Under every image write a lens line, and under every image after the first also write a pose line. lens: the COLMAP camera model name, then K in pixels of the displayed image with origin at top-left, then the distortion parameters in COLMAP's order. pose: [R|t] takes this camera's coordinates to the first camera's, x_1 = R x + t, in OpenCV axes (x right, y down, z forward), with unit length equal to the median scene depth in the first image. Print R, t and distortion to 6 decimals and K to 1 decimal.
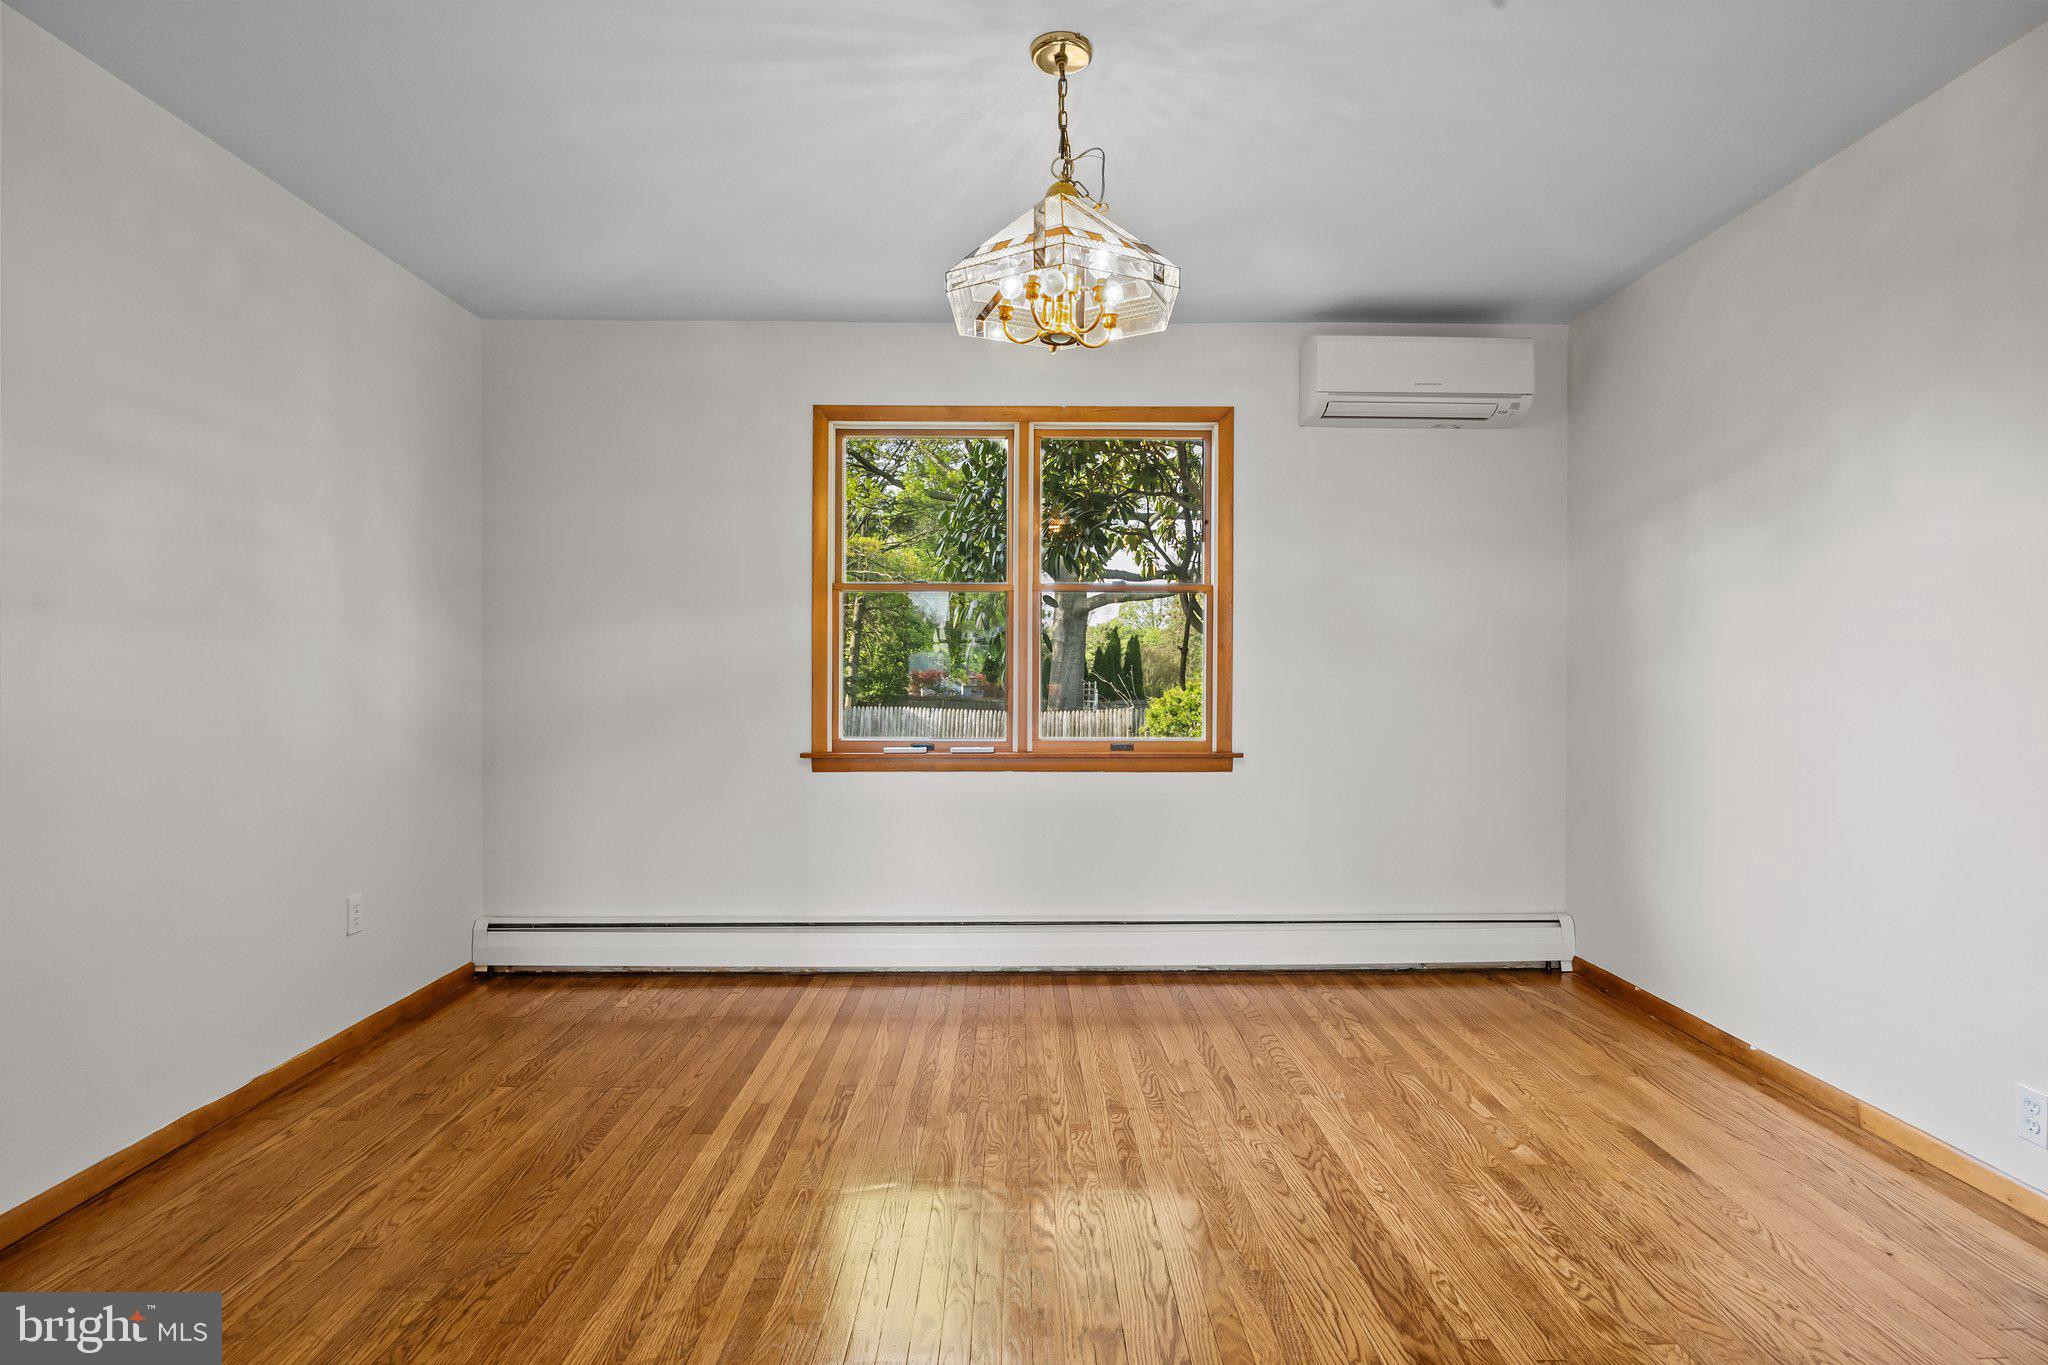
lens RADIAL K [[1046.6, 0, 1034.8], [0, 1046.6, 674.9], [0, 0, 1]] dist [-0.003548, -0.000207]
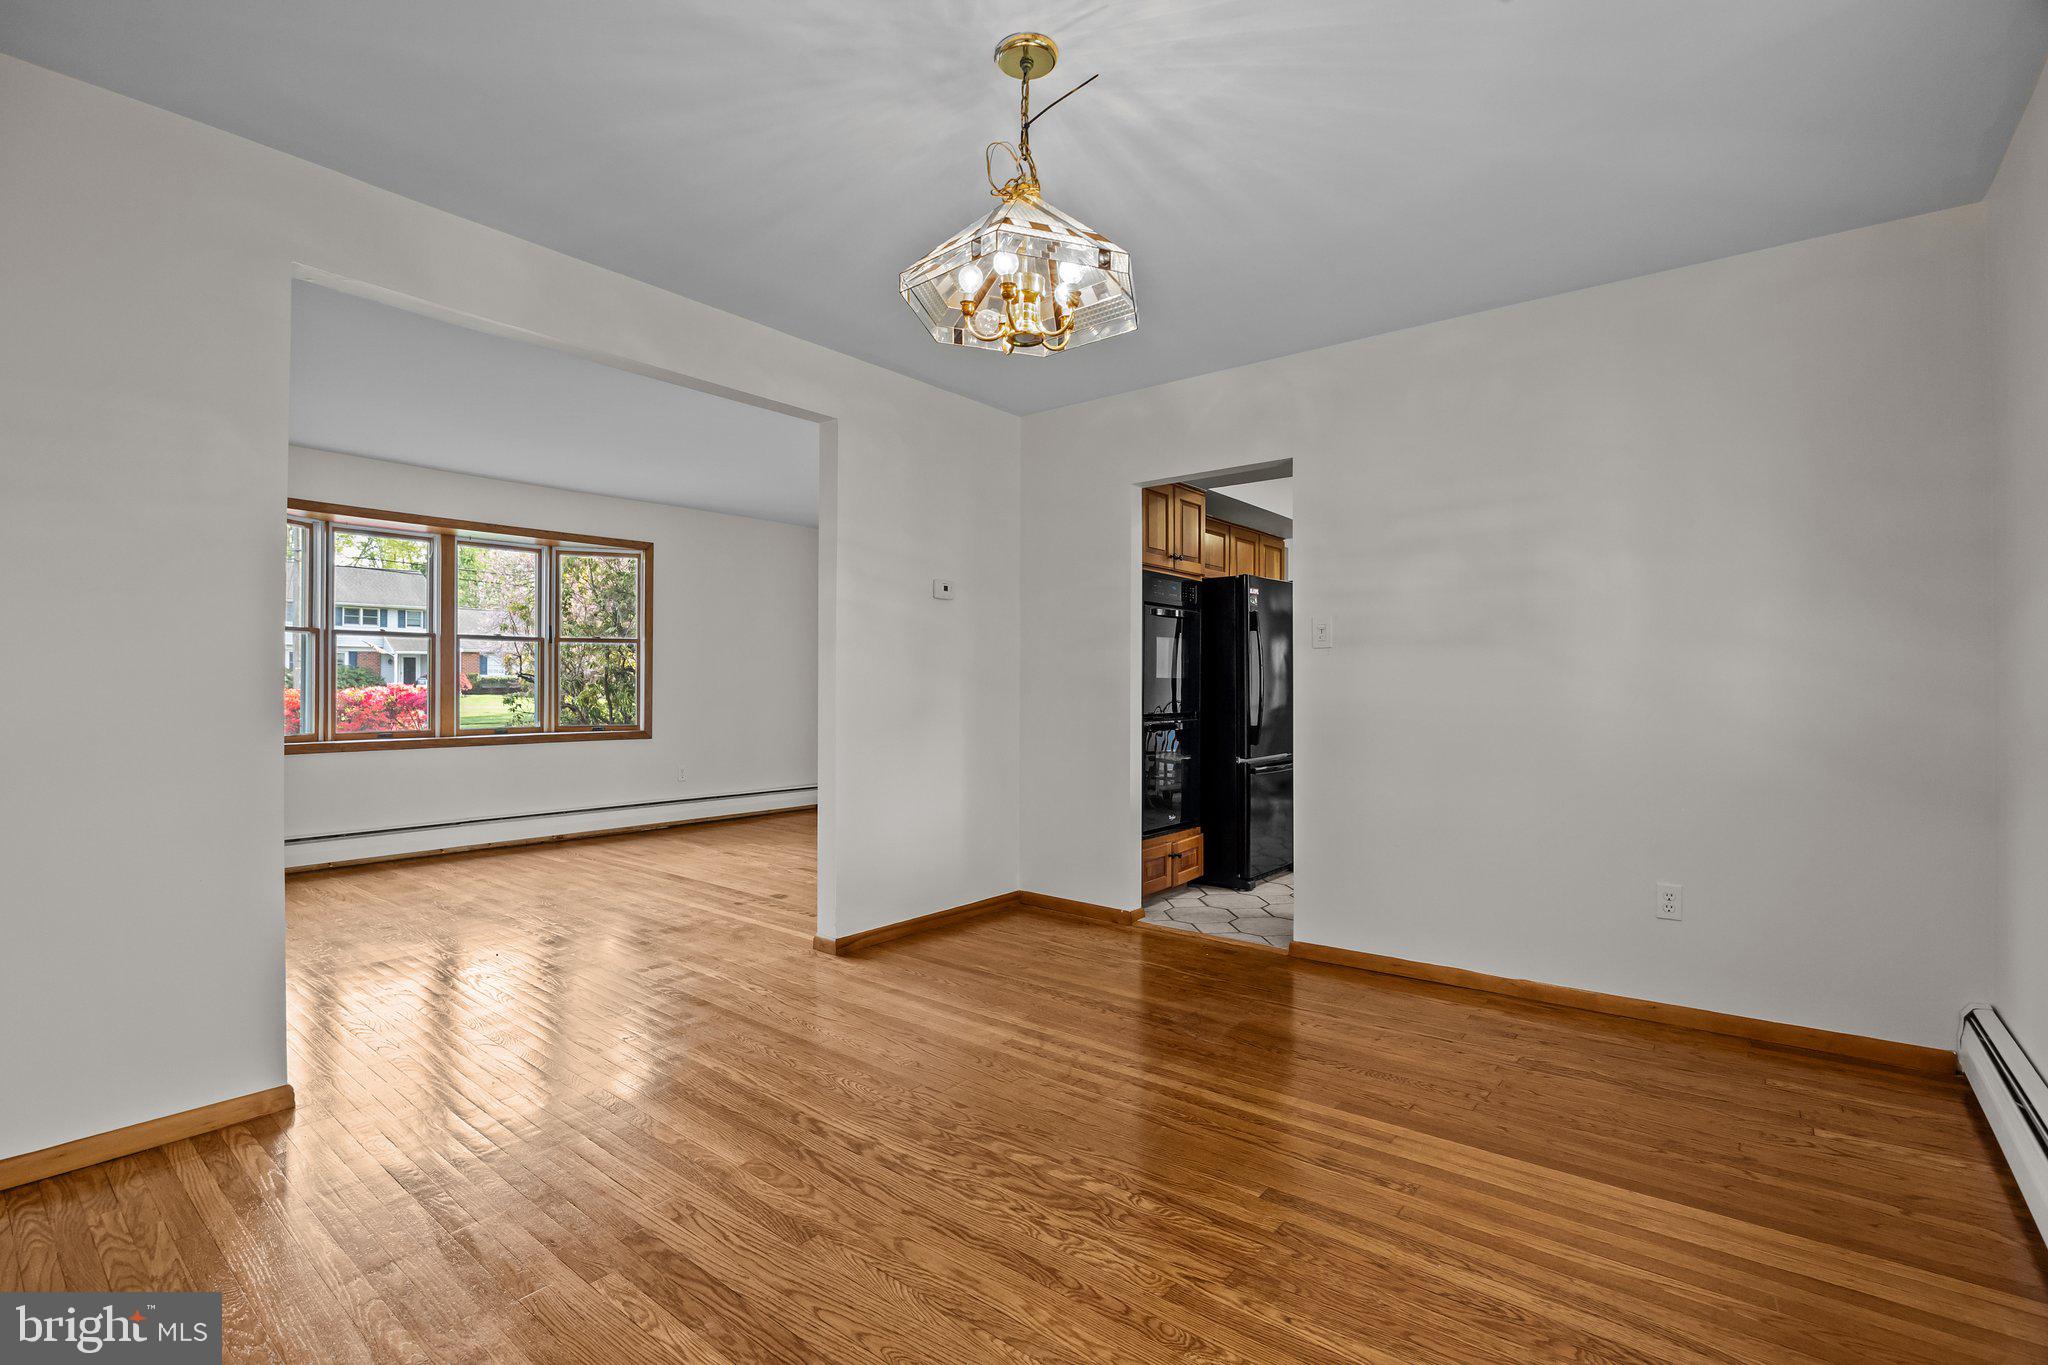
lens RADIAL K [[956.0, 0, 1040.5], [0, 956.0, 679.9], [0, 0, 1]] dist [-0.019168, 0.000540]
pose [[-0.637123, -0.005263, -0.770745, 0.642511], [-0.003110, 0.999986, -0.004258, 0.010843], [0.770756, -0.000316, -0.637130, 1.424656]]
